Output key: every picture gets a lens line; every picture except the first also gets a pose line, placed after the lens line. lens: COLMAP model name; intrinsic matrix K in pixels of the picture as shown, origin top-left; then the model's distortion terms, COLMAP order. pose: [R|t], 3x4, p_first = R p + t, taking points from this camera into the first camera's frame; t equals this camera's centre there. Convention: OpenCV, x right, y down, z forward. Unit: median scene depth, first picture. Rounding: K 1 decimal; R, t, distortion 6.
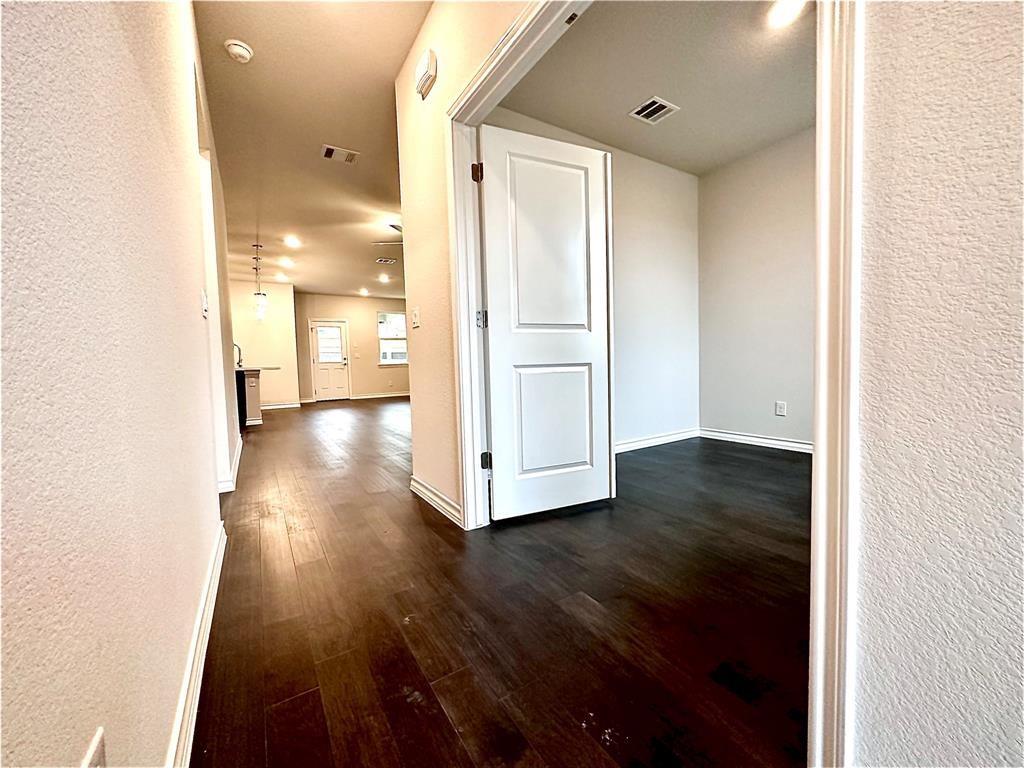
lens RADIAL K [[410.9, 0, 511.2], [0, 410.9, 383.5], [0, 0, 1]] dist [0.001396, -0.000433]
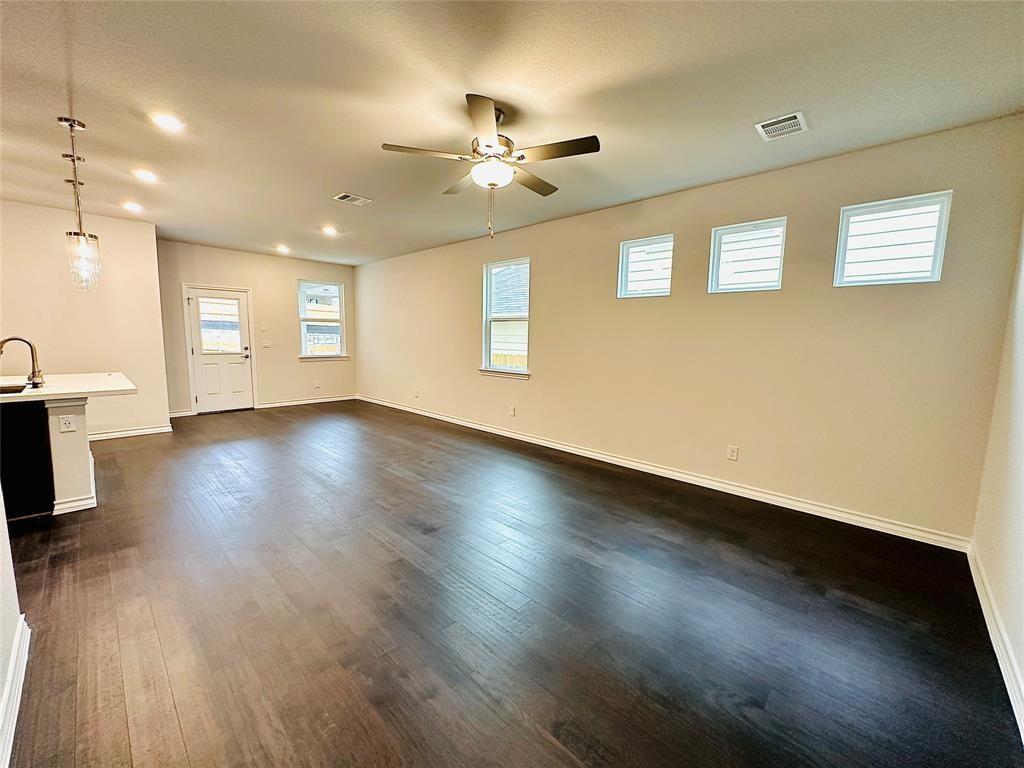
lens RADIAL K [[410.9, 0, 511.4], [0, 410.9, 382.3], [0, 0, 1]] dist [0.001396, -0.000433]
pose [[0.969457, 0.018396, 0.244571, -0.188914], [-0.033456, 0.997781, 0.057564, -0.071256], [-0.242970, -0.063989, 0.967921, 0.315231]]
